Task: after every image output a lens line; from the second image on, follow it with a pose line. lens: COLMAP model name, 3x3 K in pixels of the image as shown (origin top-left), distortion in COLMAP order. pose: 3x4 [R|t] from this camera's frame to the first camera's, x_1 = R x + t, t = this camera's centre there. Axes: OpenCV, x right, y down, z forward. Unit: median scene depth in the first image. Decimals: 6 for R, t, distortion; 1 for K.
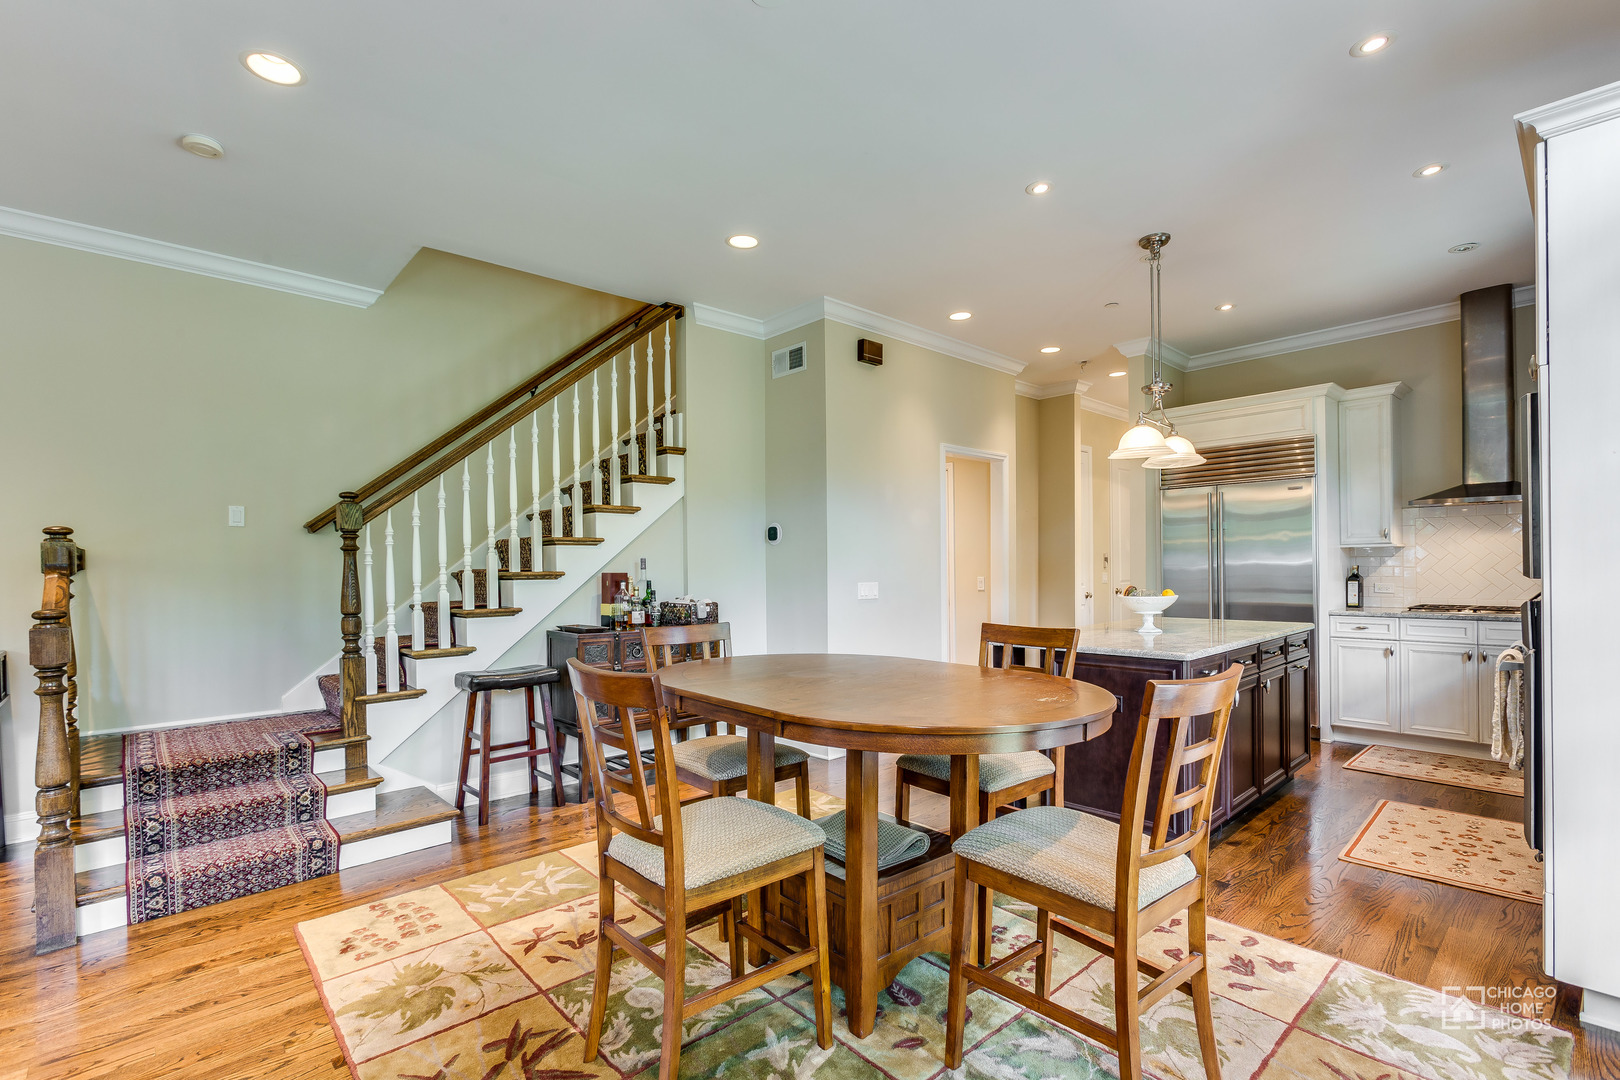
lens RADIAL K [[736.1, 0, 800.1], [0, 736.1, 565.1], [0, 0, 1]] dist [-0.001485, -0.000128]
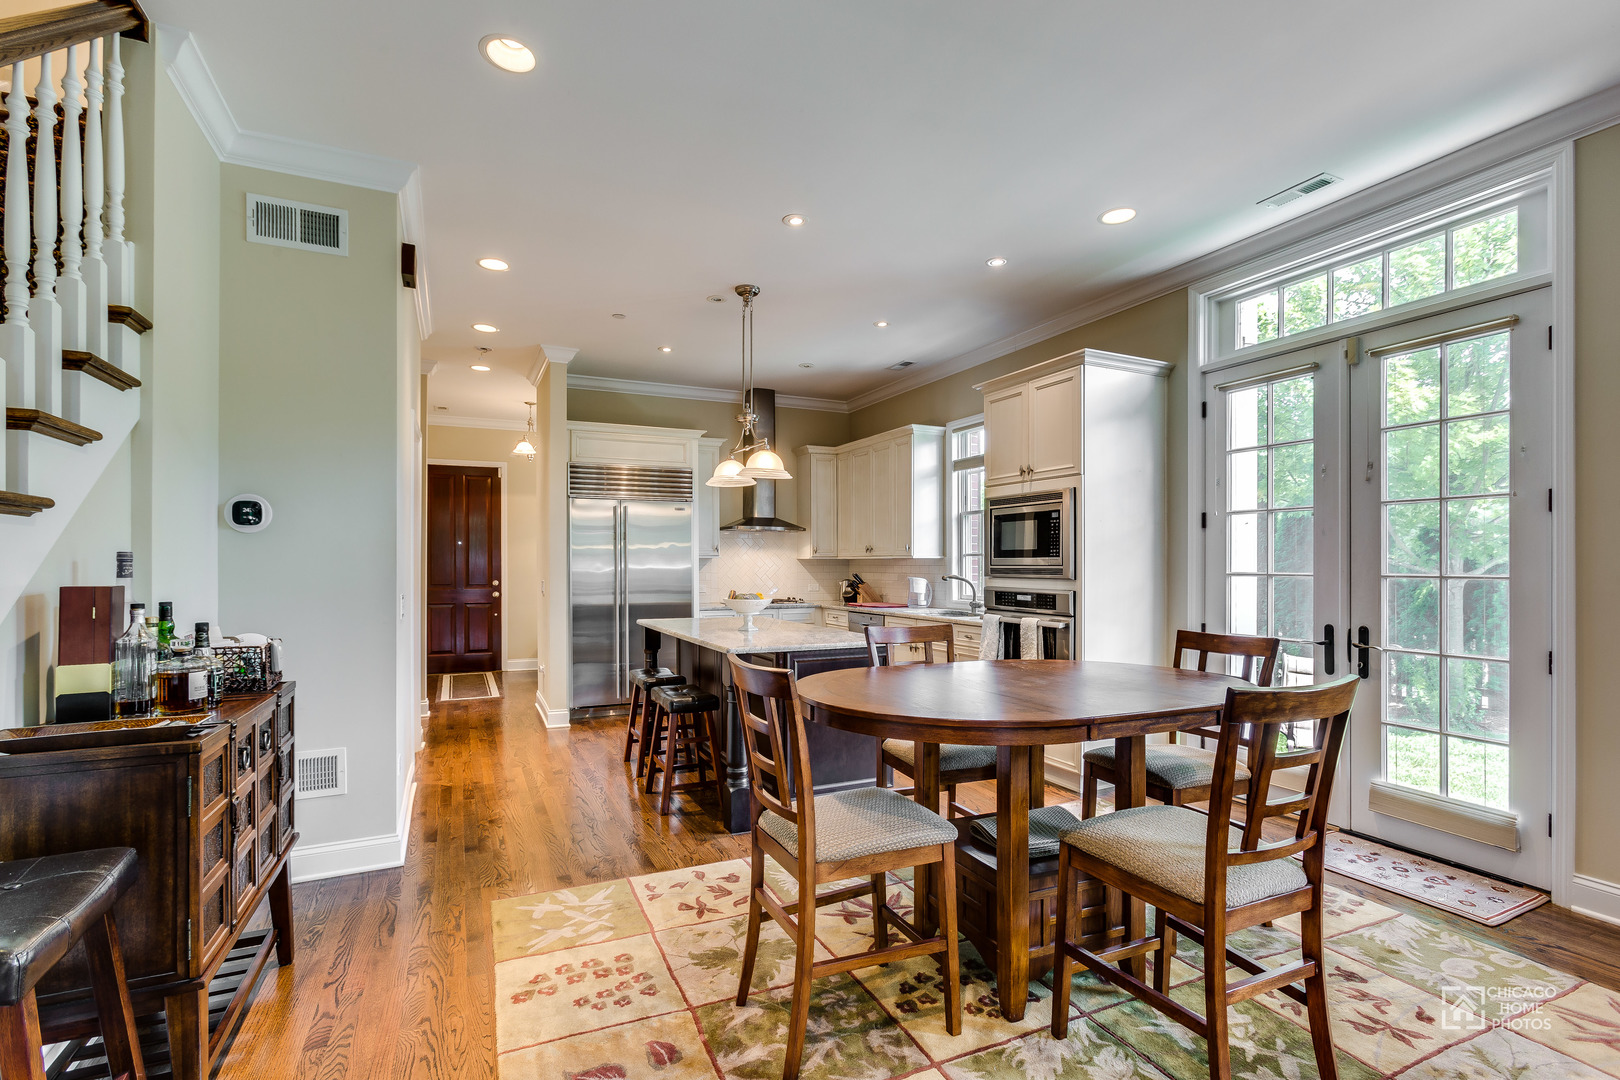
lens RADIAL K [[736.1, 0, 800.1], [0, 736.1, 565.1], [0, 0, 1]] dist [-0.001485, -0.000128]
pose [[0.301285, 0.010399, 0.953477, -0.481017], [-0.006385, 0.999940, -0.008889, 0.000080], [-0.953513, -0.003410, 0.301334, 0.458733]]
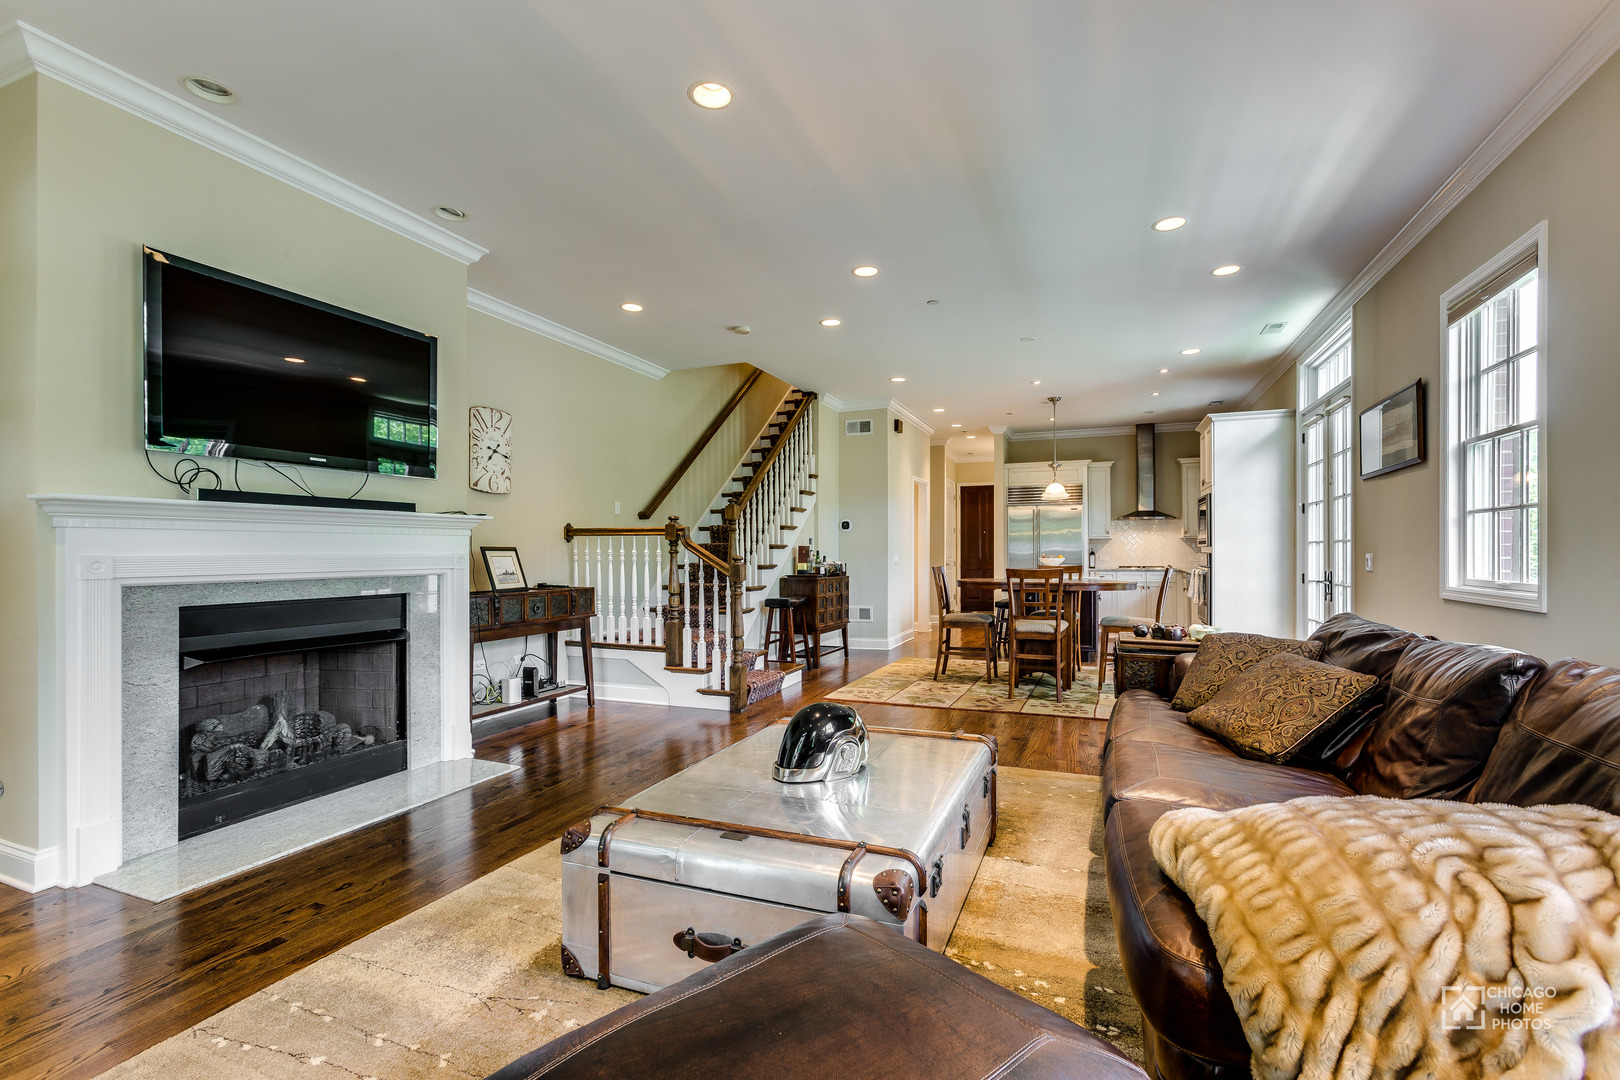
lens RADIAL K [[731.0, 0, 802.3], [0, 731.0, 546.7], [0, 0, 1]] dist [-0.000649, -0.000047]
pose [[0.905097, 0.011783, 0.425042, -0.922047], [-0.008260, 0.999915, -0.010130, 0.027869], [-0.425125, 0.005658, 0.905117, -0.544967]]
